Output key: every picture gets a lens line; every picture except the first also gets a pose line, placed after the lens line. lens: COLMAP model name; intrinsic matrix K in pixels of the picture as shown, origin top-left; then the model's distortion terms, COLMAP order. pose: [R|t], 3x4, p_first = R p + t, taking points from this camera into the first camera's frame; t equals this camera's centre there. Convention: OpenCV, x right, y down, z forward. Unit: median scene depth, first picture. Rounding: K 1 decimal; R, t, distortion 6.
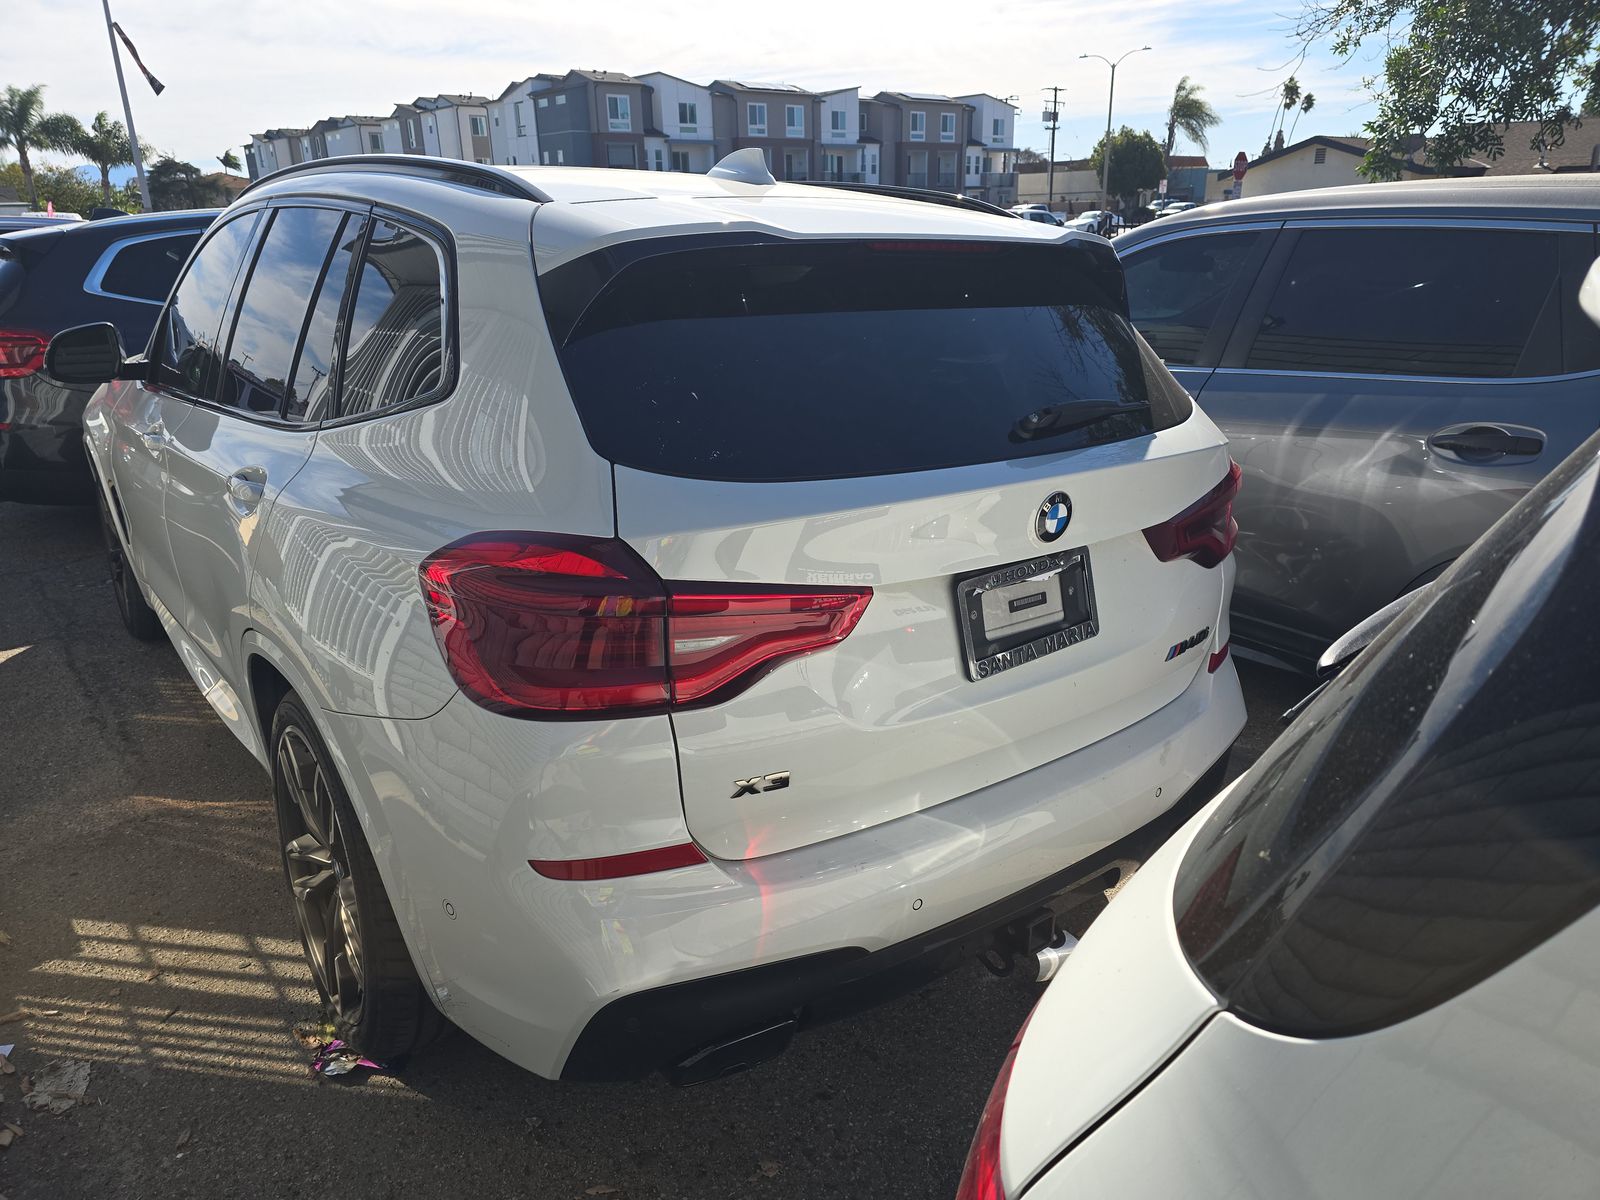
lens RADIAL K [[1084.6, 0, 800.6], [0, 1084.6, 597.1], [0, 0, 1]] dist [0.044620, -0.047315]
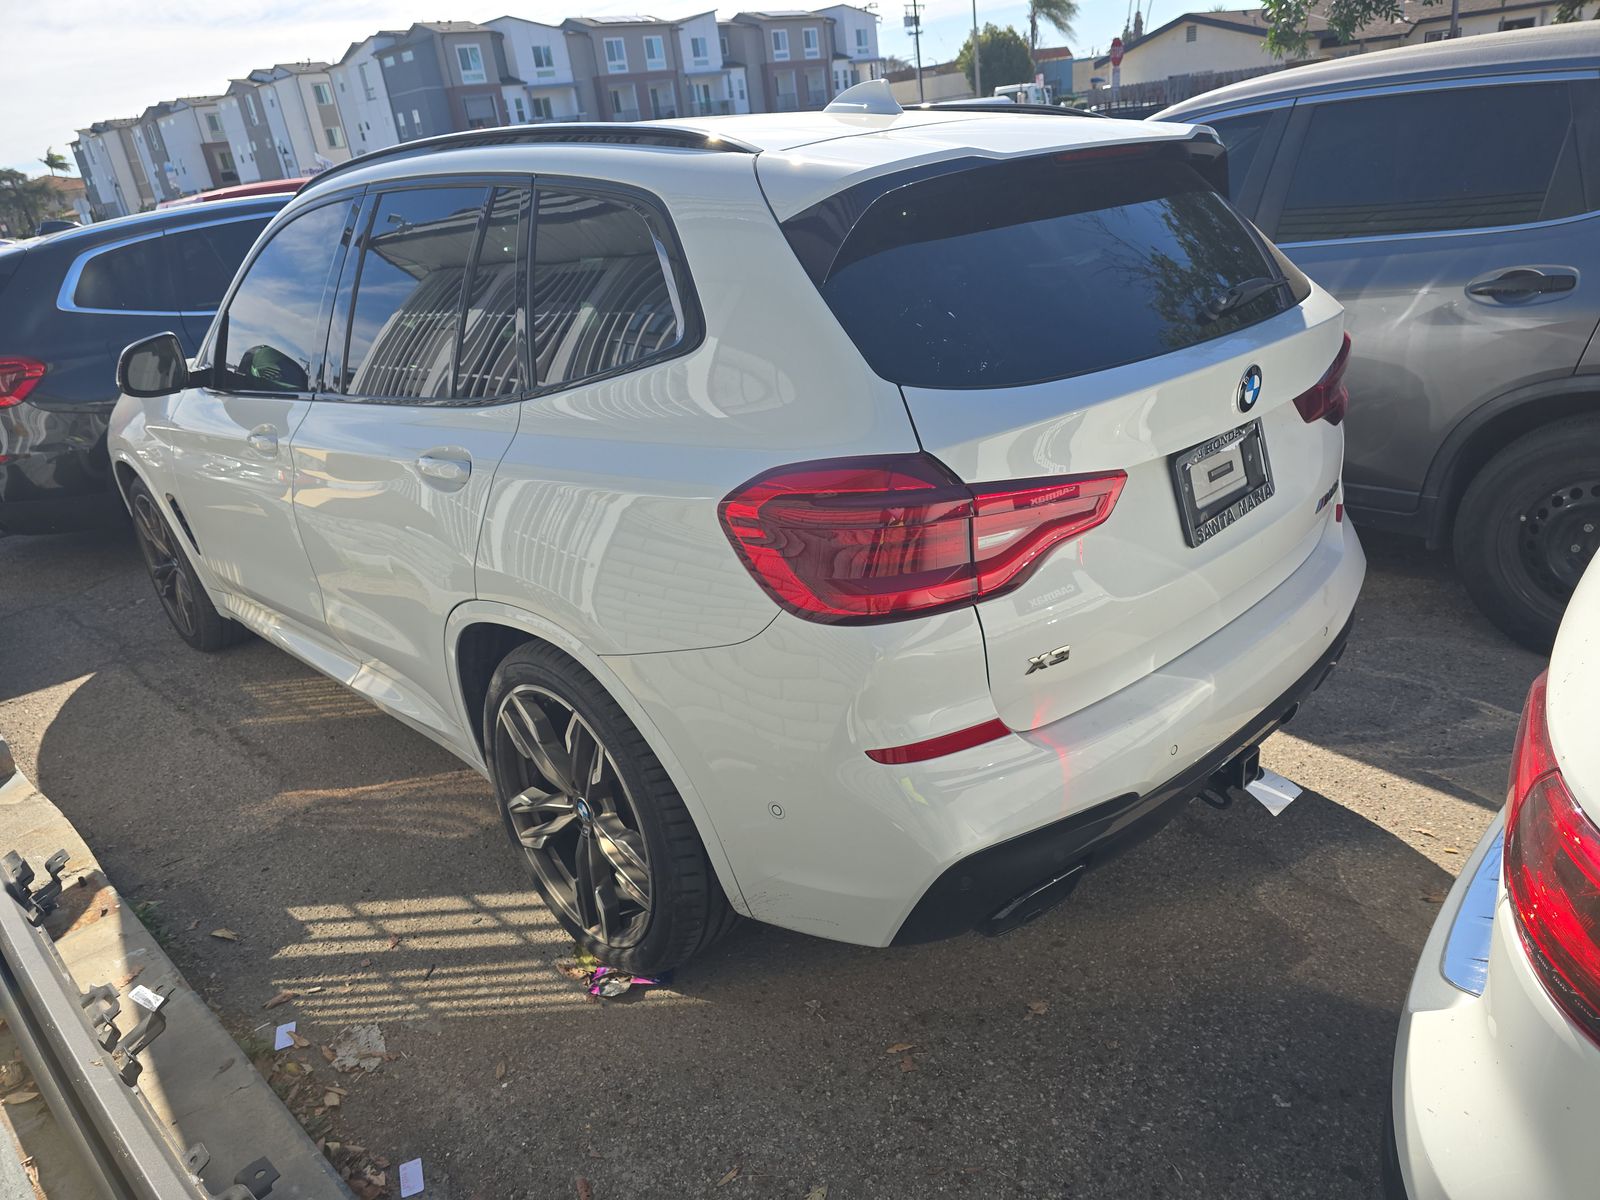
lens RADIAL K [[1084.6, 0, 799.6], [0, 1084.6, 605.2], [0, 0, 1]] dist [0.044620, -0.047315]
pose [[0.988416, -0.137960, 0.063253, -0.231691], [0.133743, 0.988771, 0.066663, 0.005795], [-0.071739, -0.057431, 0.995769, -0.059067]]
